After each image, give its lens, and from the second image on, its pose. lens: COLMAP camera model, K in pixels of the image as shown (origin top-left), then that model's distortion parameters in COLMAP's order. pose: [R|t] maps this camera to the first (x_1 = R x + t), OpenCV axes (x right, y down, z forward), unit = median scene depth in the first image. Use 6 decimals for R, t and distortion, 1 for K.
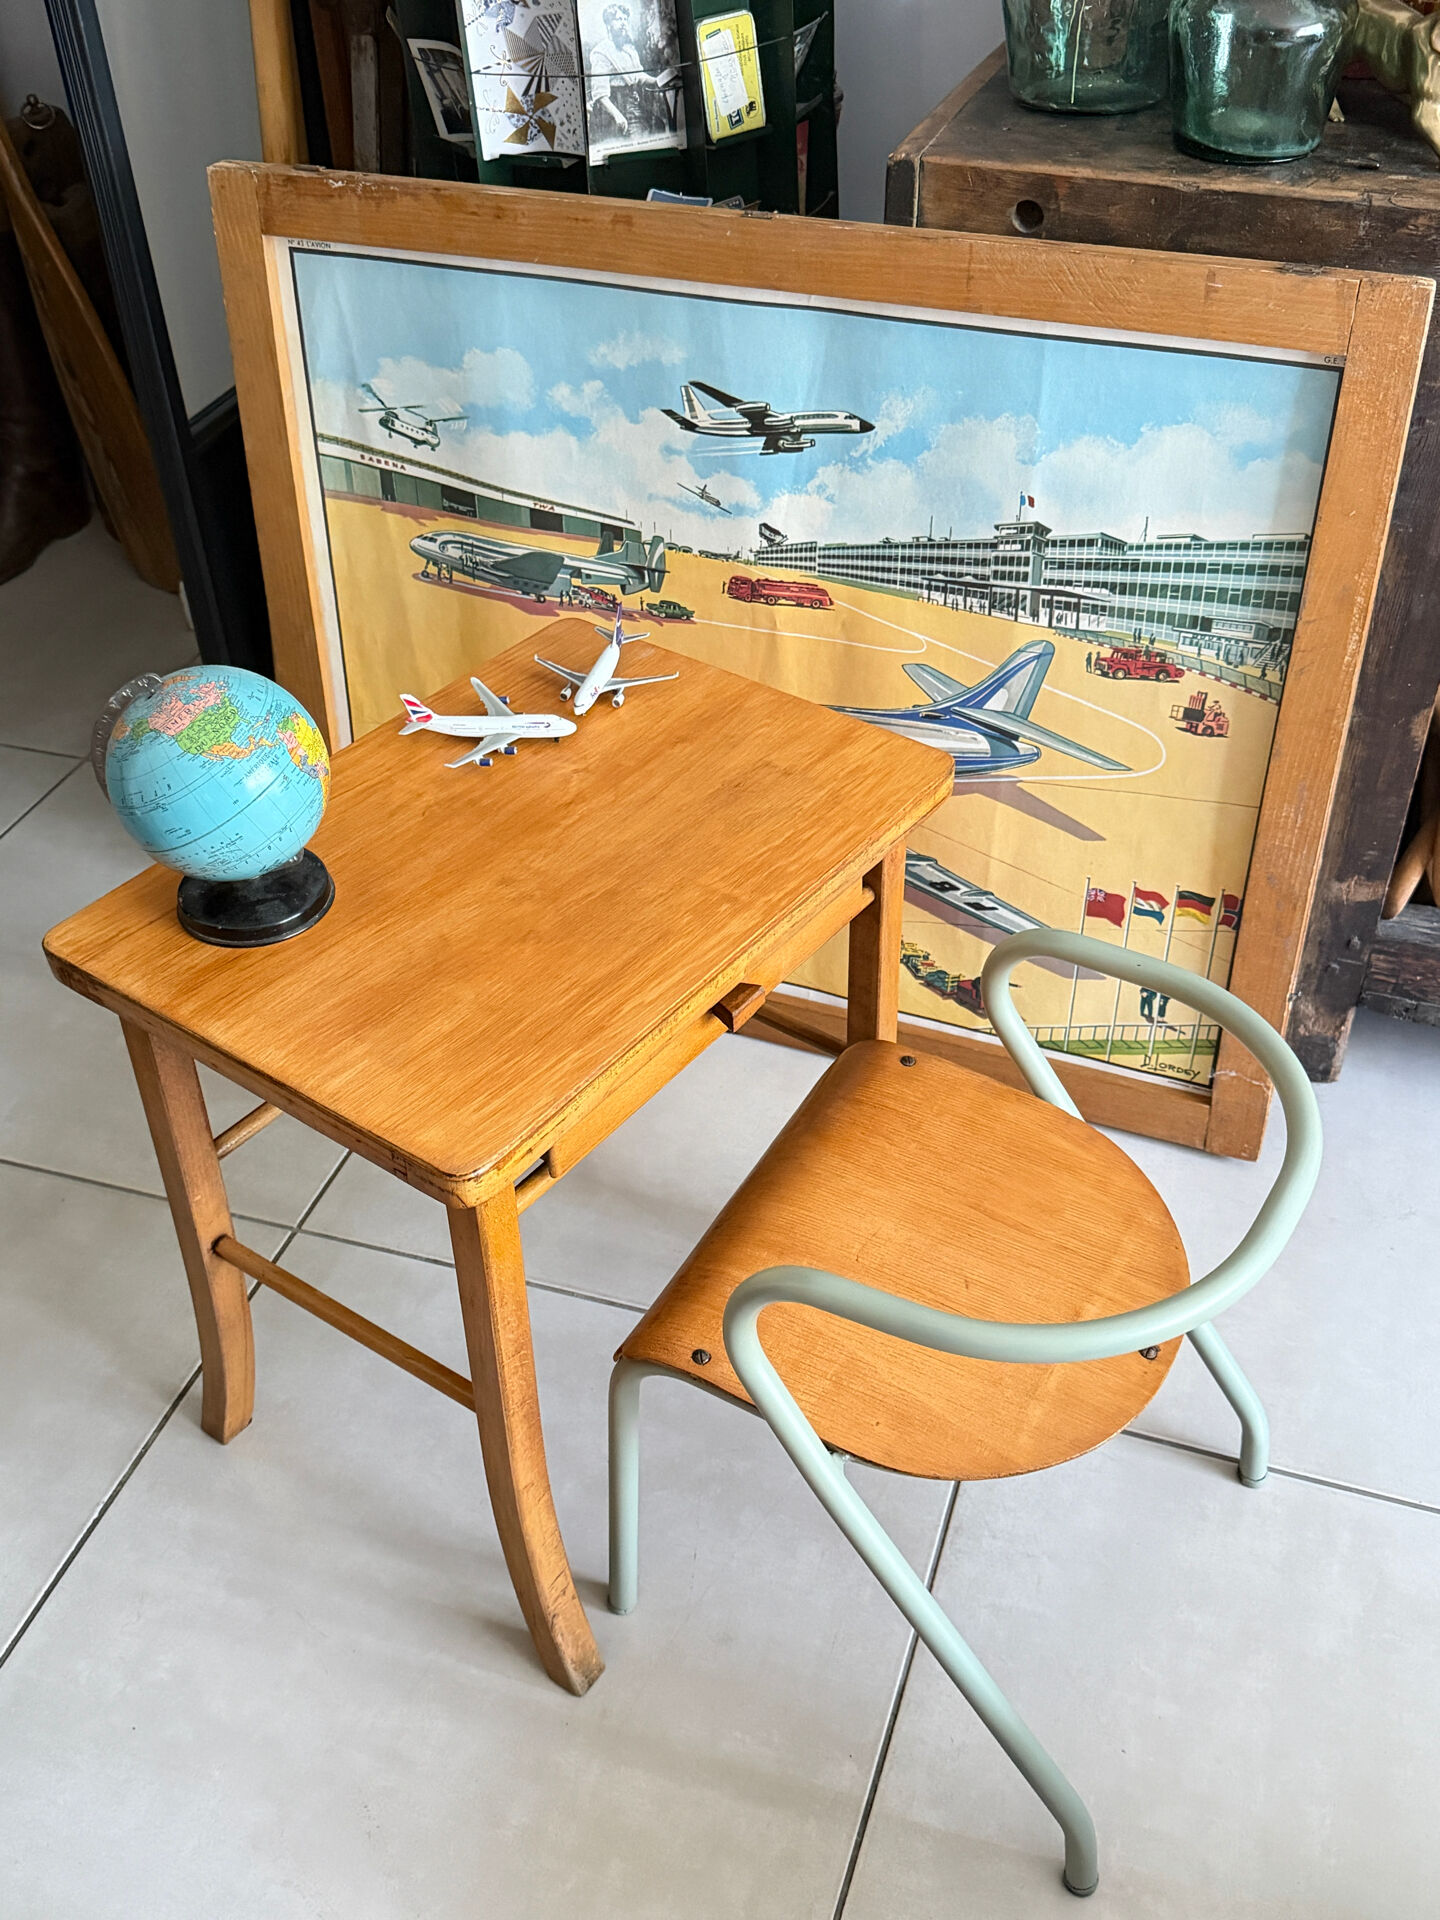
lens RADIAL K [[1869.5, 0, 714.6], [0, 1869.5, 963.0], [0, 0, 1]] dist [0.212612, -0.548828]
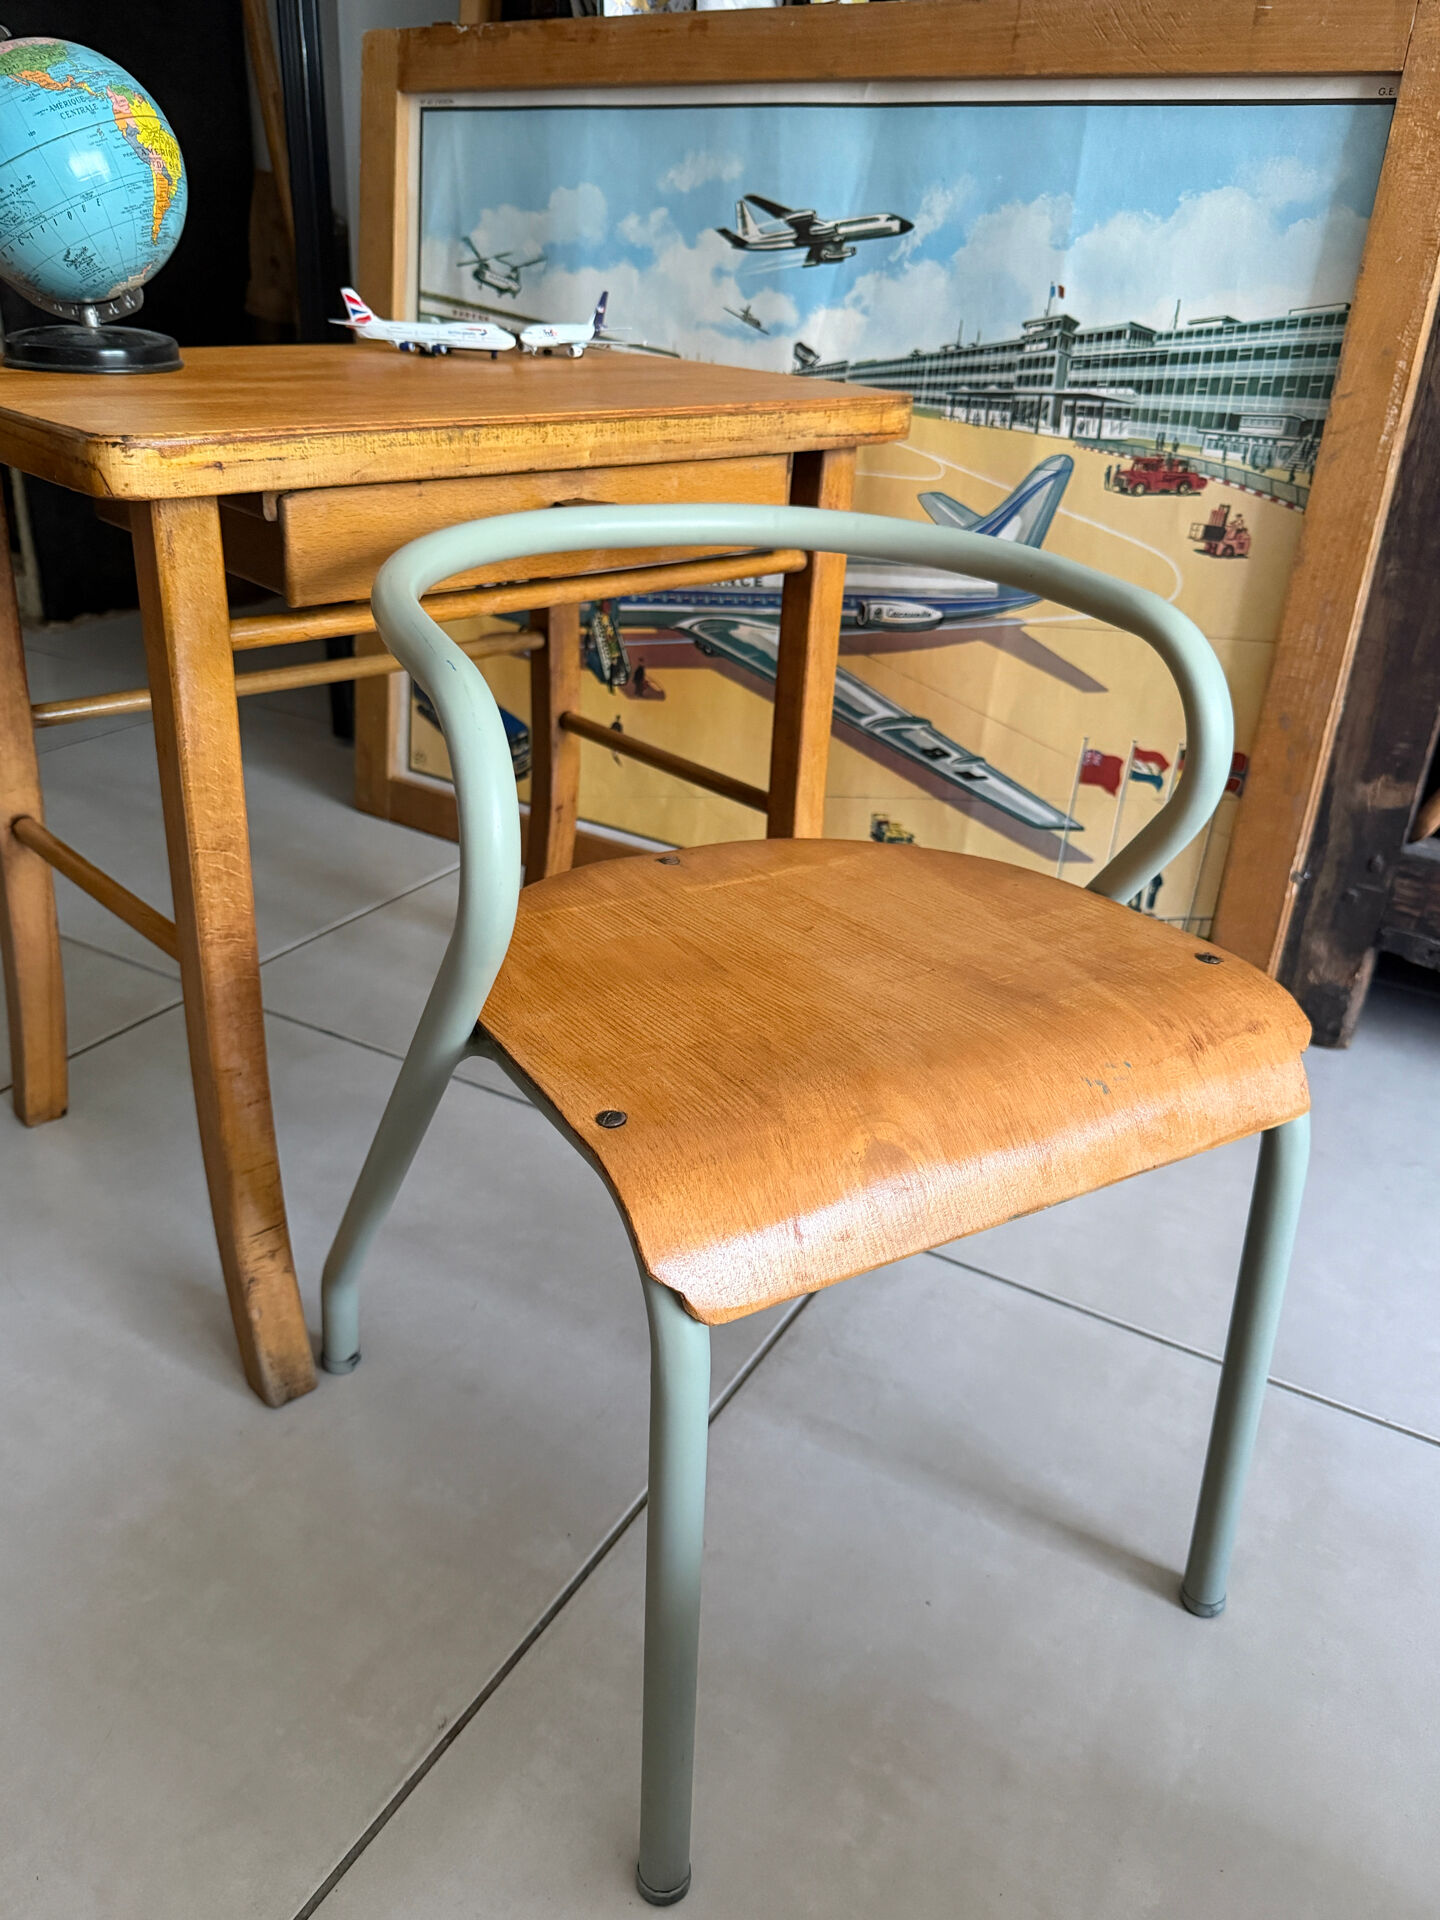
lens RADIAL K [[1472.4, 0, 720.0], [0, 1472.4, 960.0], [0, 0, 1]] dist [0.156247, -0.386274]
pose [[0.978227, 0.154049, -0.139073, 0.151883], [-0.181516, 0.959943, -0.213453, 0.267710], [0.100620, 0.234049, 0.967004, 0.323899]]
